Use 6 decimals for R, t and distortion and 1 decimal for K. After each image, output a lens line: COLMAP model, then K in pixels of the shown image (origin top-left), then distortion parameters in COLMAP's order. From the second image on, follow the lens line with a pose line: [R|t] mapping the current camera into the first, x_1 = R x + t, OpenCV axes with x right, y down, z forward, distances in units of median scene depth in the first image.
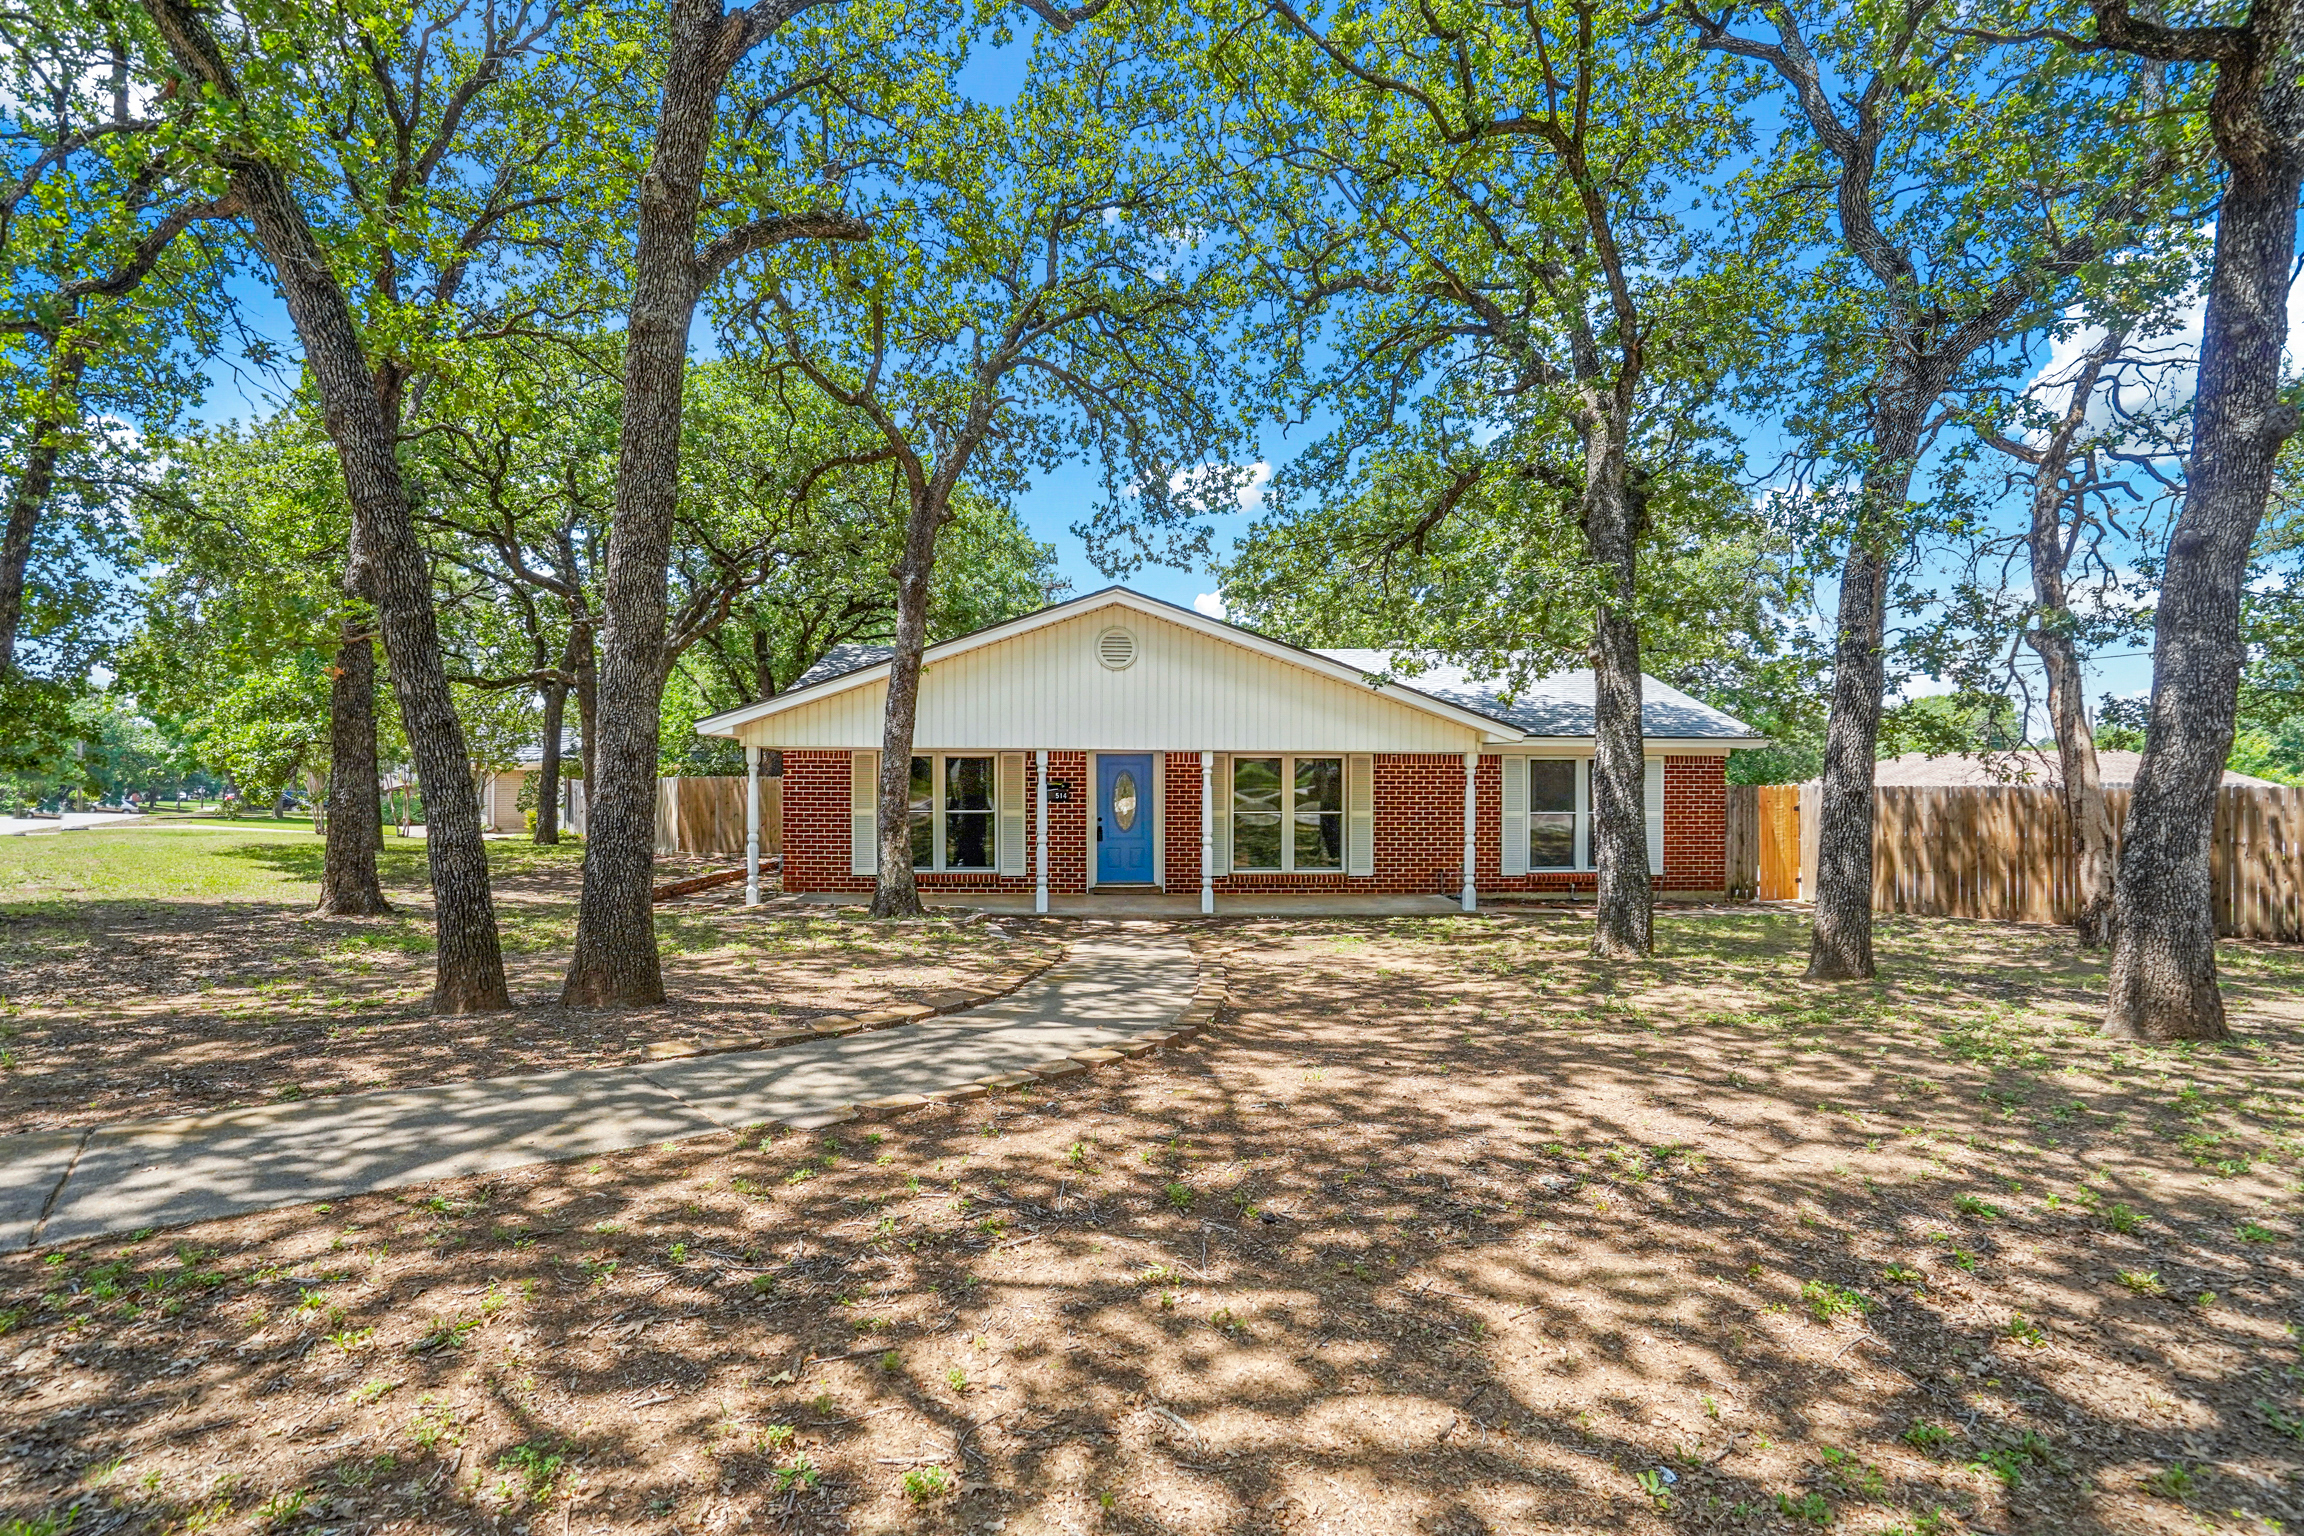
lens RADIAL K [[1069.4, 0, 1154.8], [0, 1069.4, 782.0], [0, 0, 1]] dist [0.005093, 0.002536]
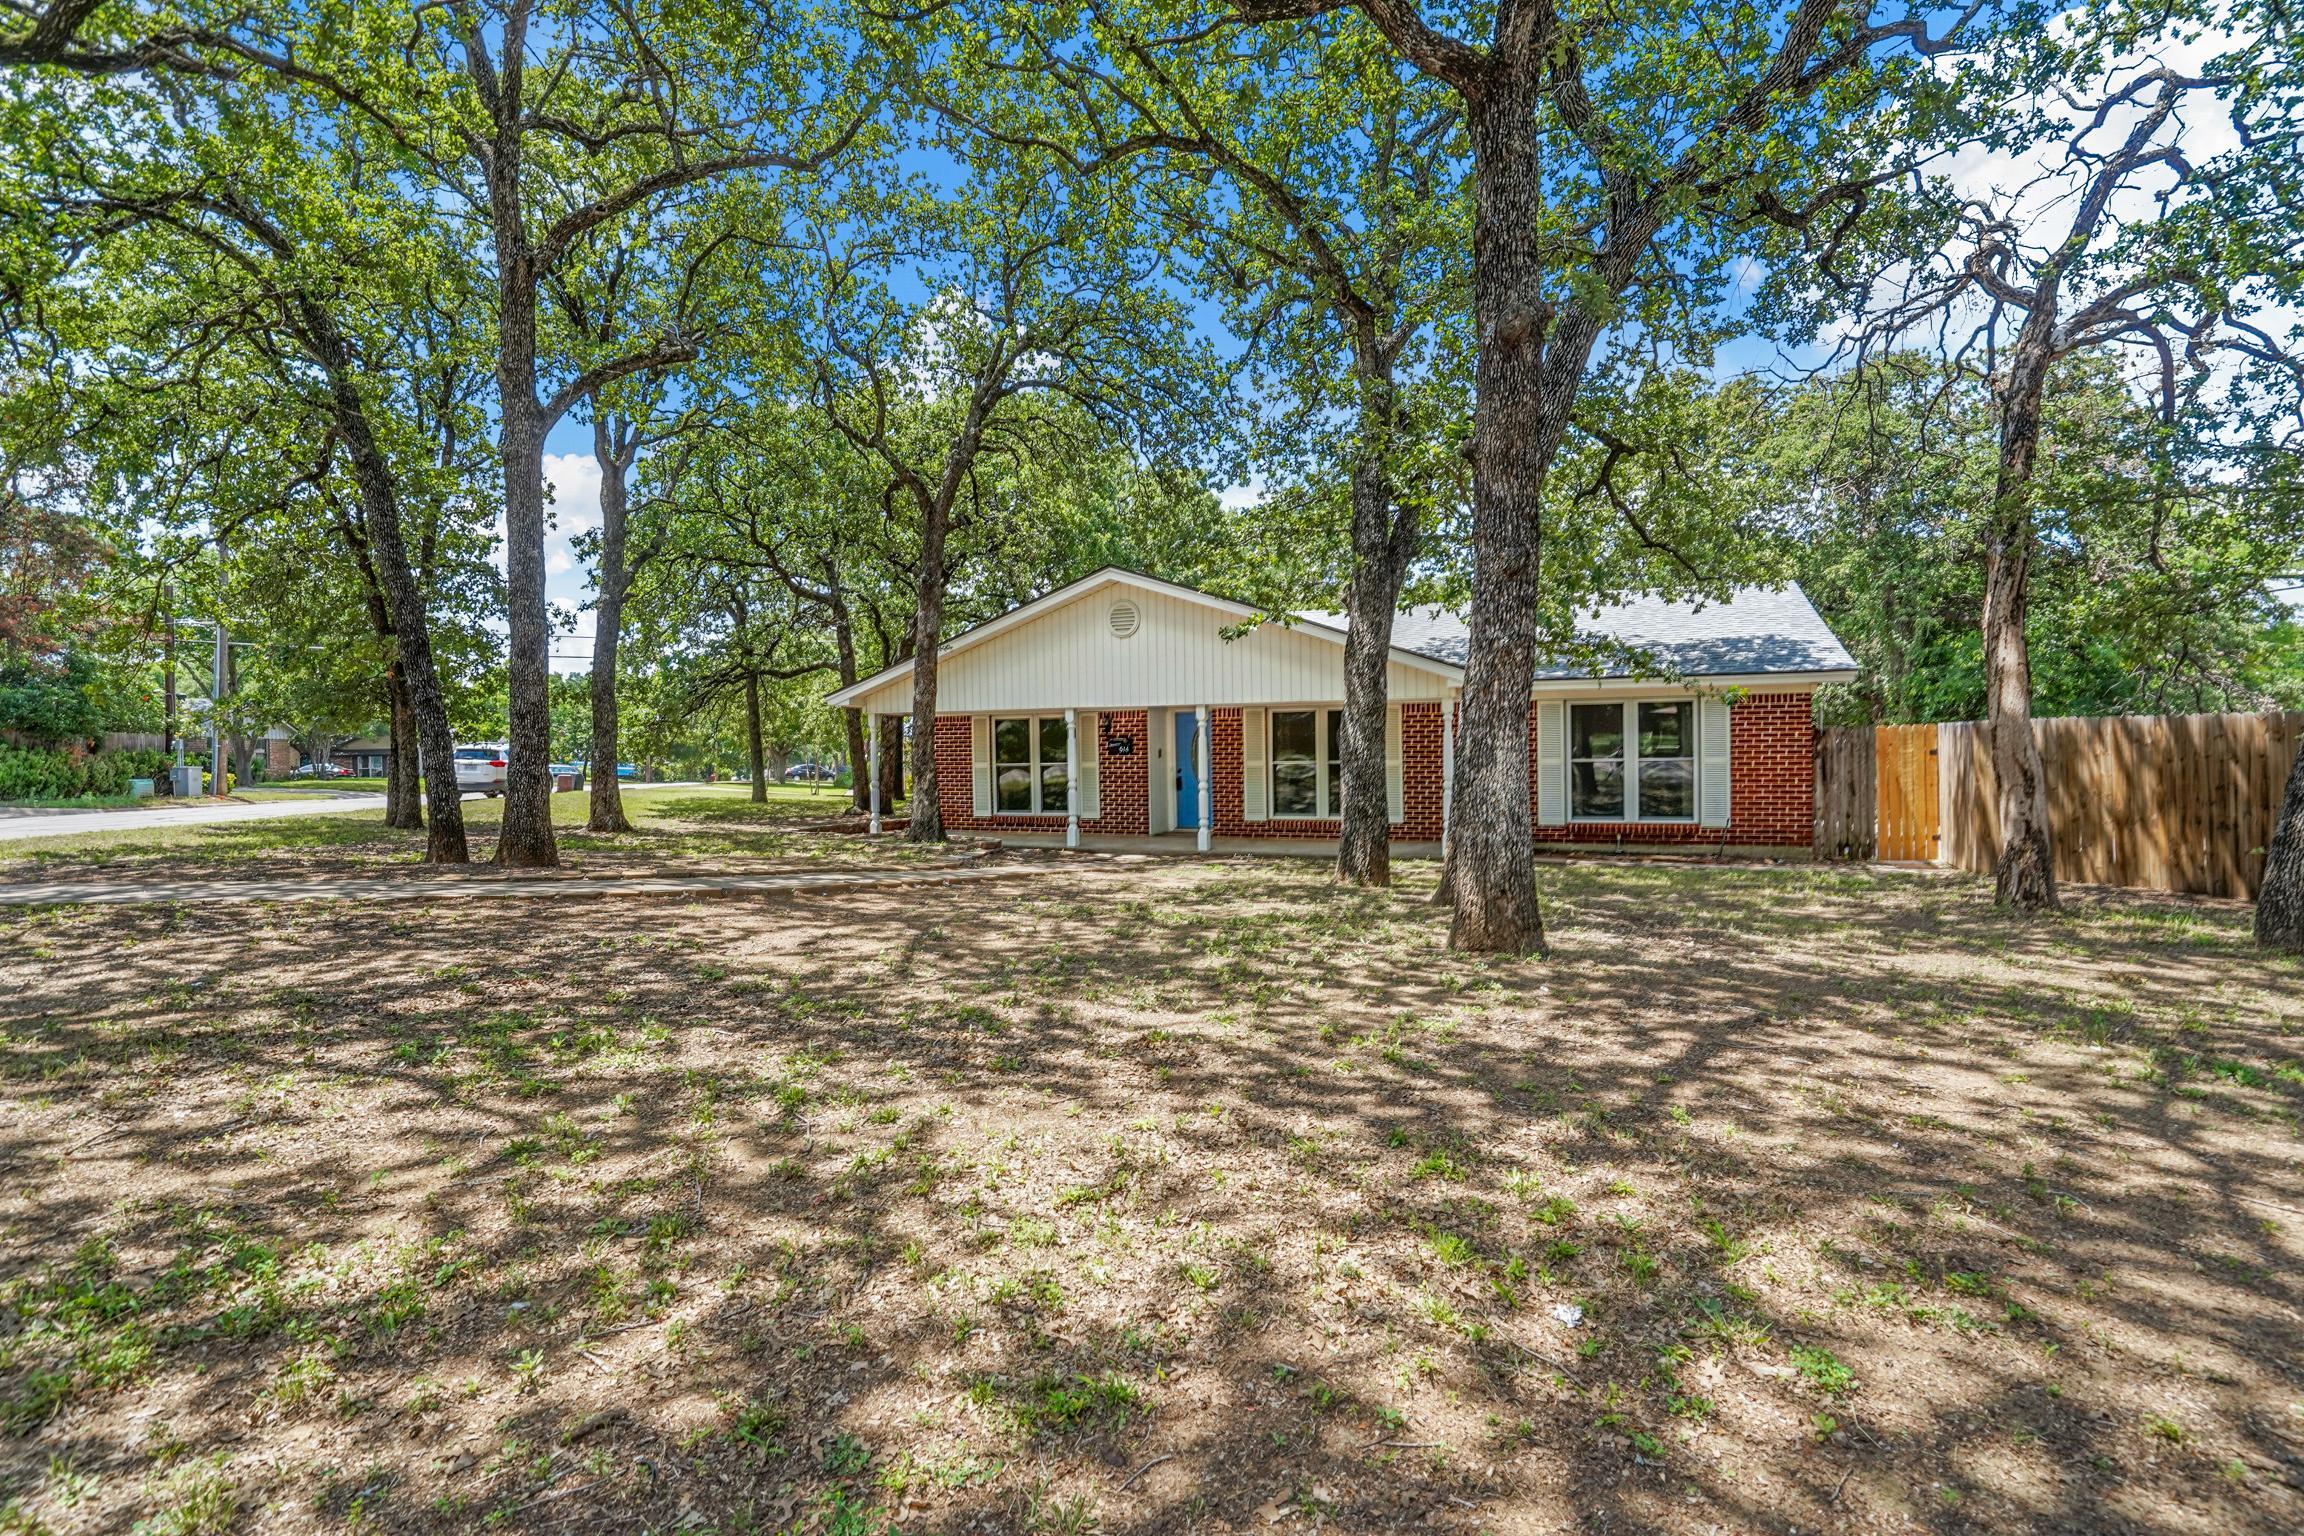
lens RADIAL K [[1069.4, 0, 1150.6], [0, 1069.4, 756.4], [0, 0, 1]] dist [0.005093, 0.002536]
pose [[0.912611, -0.011146, -0.408677, 0.462578], [0.018868, 0.999711, 0.014869, 0.005133], [0.408393, -0.021280, 0.912558, -0.030083]]
